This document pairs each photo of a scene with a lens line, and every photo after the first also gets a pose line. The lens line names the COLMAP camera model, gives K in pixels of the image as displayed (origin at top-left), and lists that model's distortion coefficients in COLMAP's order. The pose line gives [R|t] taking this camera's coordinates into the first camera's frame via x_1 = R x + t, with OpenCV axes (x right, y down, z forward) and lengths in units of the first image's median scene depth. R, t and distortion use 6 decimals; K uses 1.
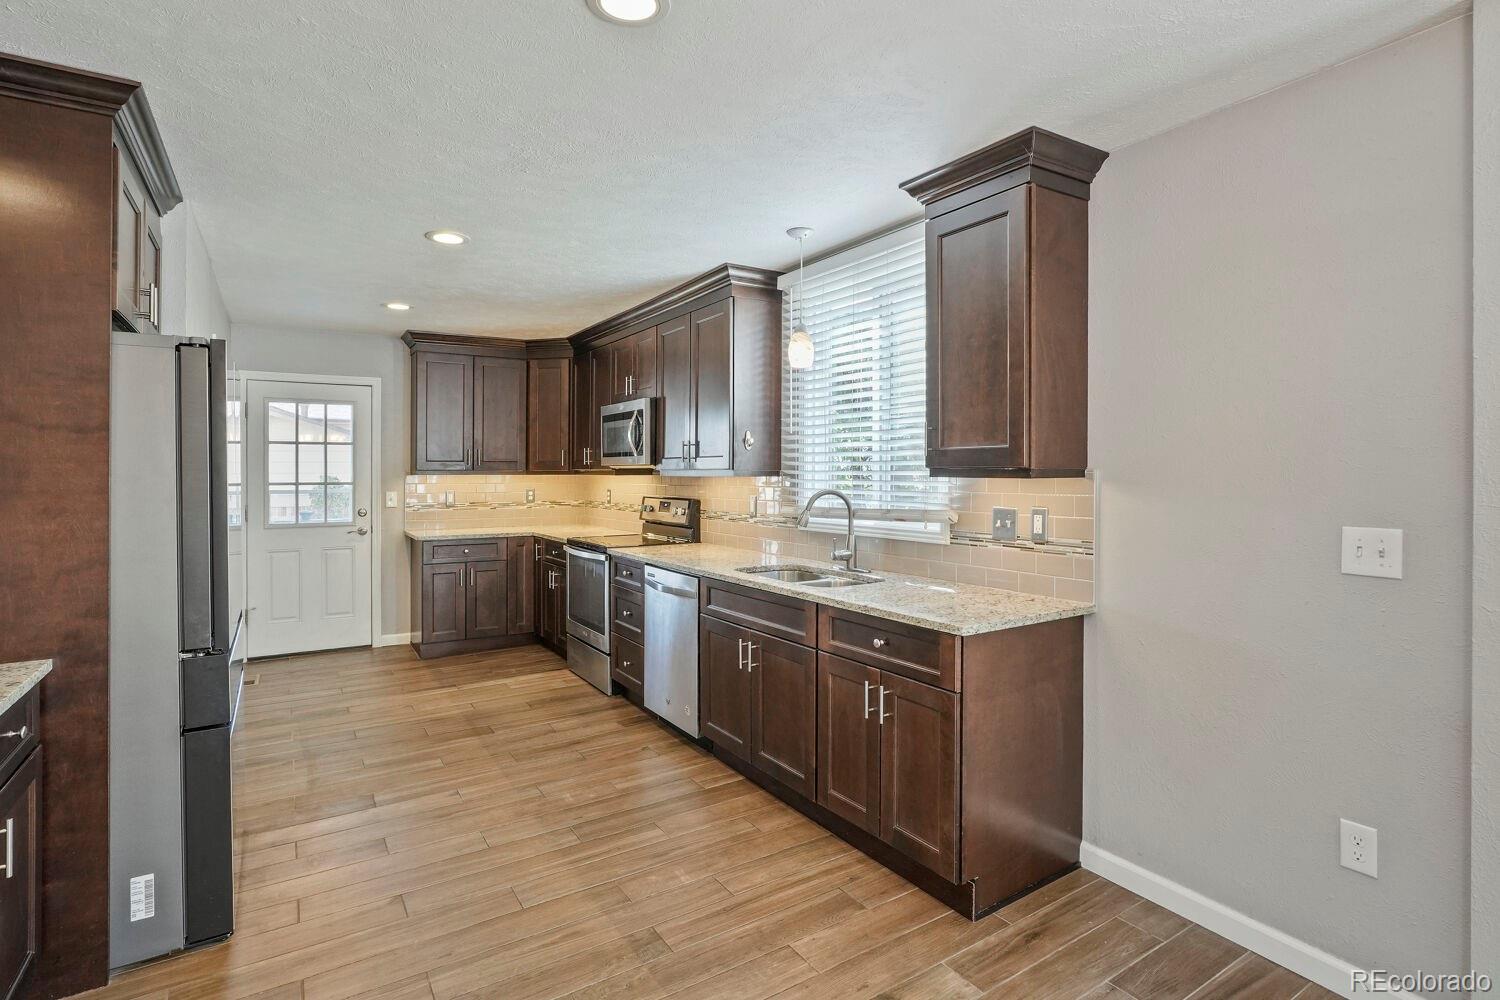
lens RADIAL K [[738.1, 0, 770.4], [0, 738.1, 478.6], [0, 0, 1]] dist [-0.031191, 0.004131]
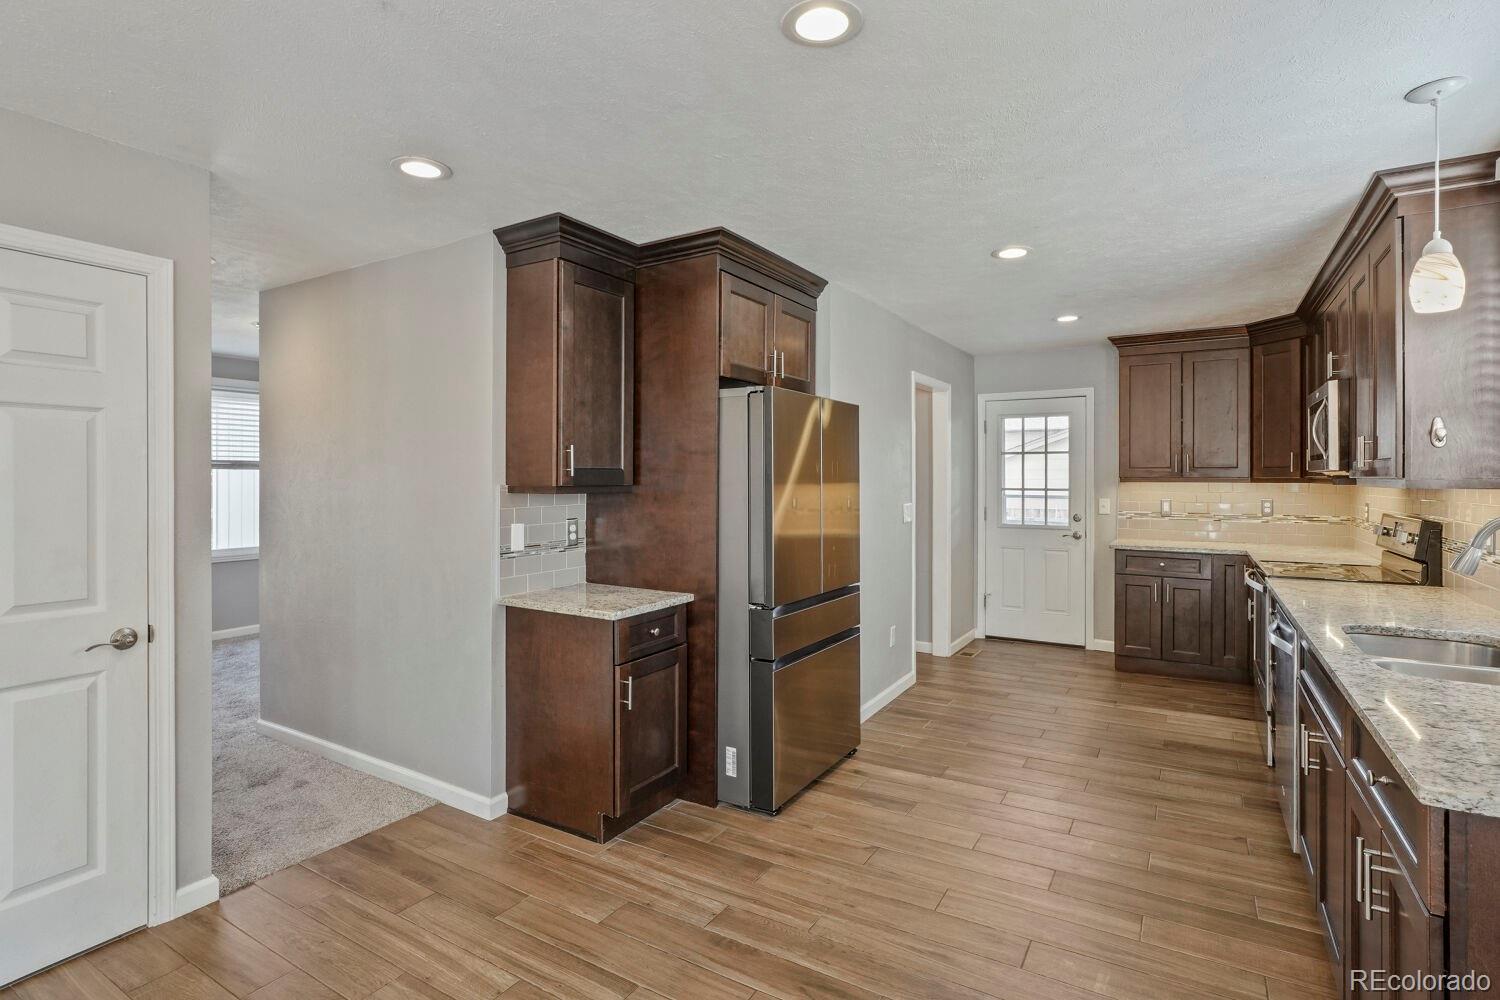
lens RADIAL K [[738.1, 0, 757.7], [0, 738.1, 475.1], [0, 0, 1]] dist [-0.031191, 0.004131]
pose [[0.424663, -0.001638, -0.905350, 0.279124], [-0.009526, 0.999935, -0.006277, -0.004912], [0.905302, 0.011290, 0.424619, 0.197378]]
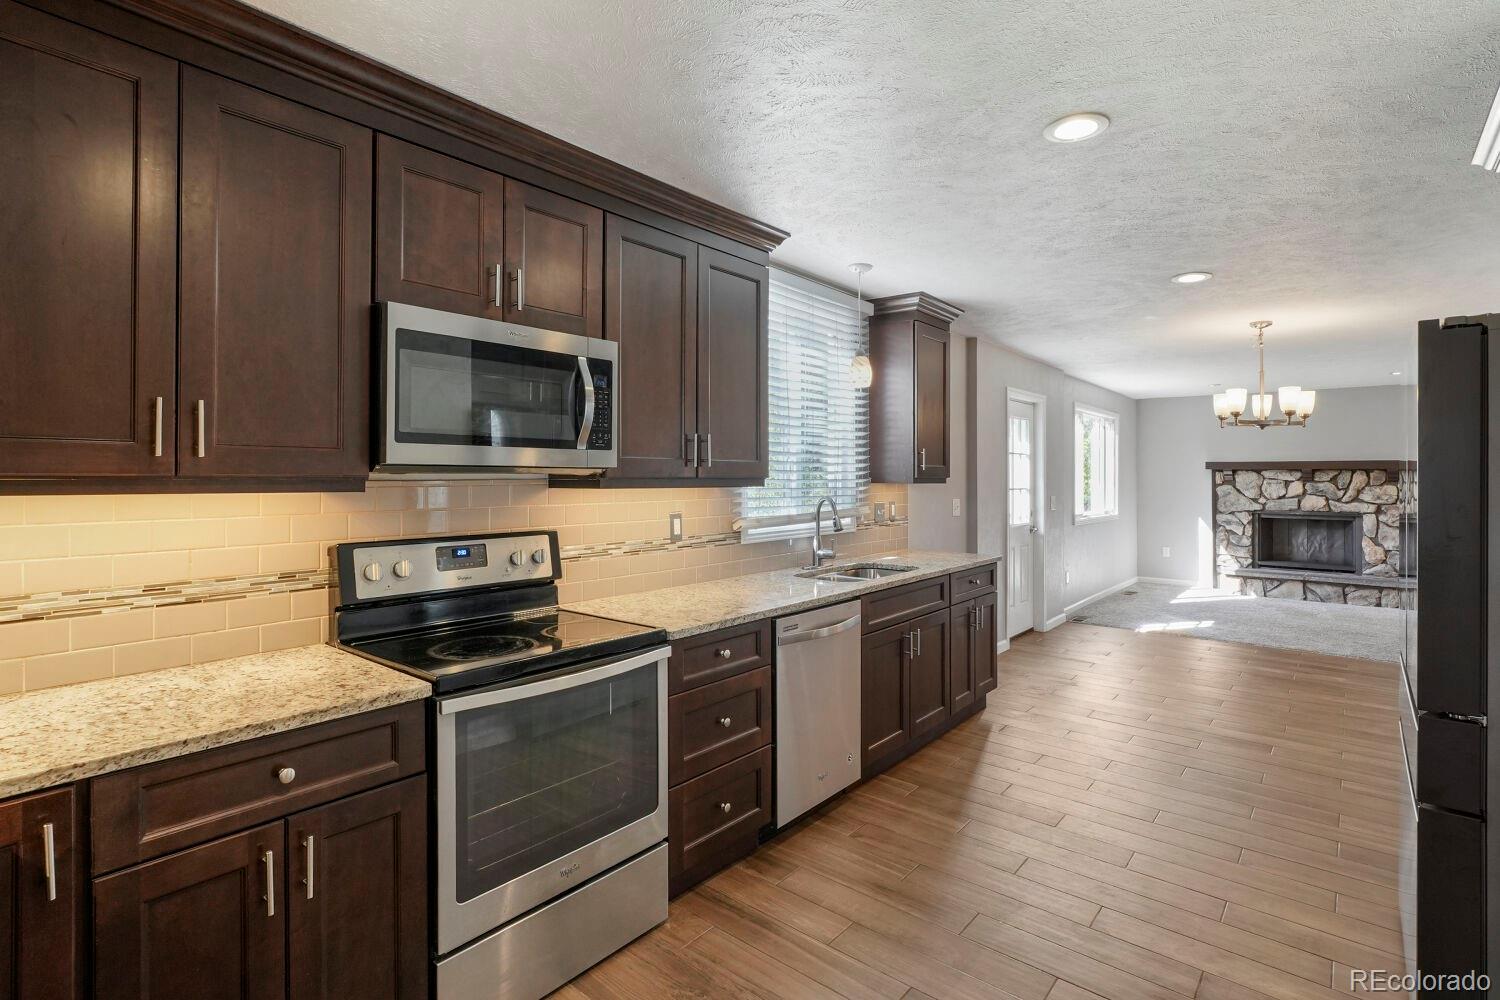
lens RADIAL K [[738.1, 0, 754.0], [0, 738.1, 469.1], [0, 0, 1]] dist [-0.031191, 0.004131]
pose [[-0.286124, 0.011263, 0.958126, -0.818396], [0.007795, 0.999925, -0.009426, -0.014610], [-0.958161, 0.004772, -0.286191, 1.218297]]
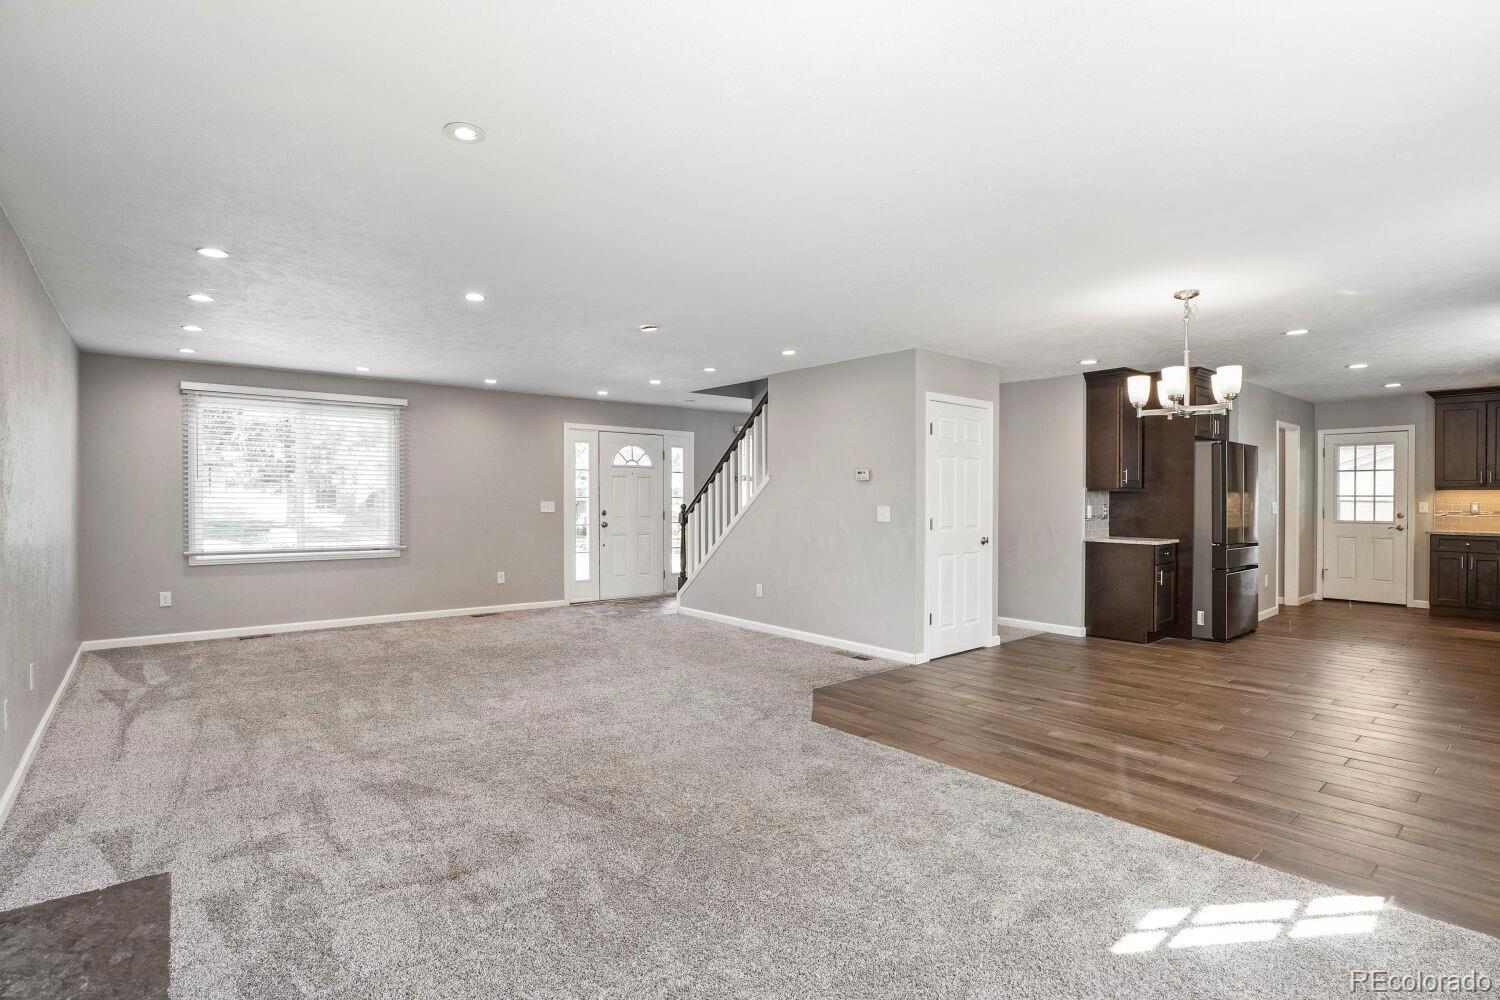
lens RADIAL K [[738.1, 0, 744.6], [0, 738.1, 502.2], [0, 0, 1]] dist [-0.031191, 0.004131]
pose [[0.105496, 0.006429, -0.994399, 1.085411], [-0.012194, 0.999912, 0.005171, 0.039348], [0.994345, 0.011580, 0.105565, -0.695316]]
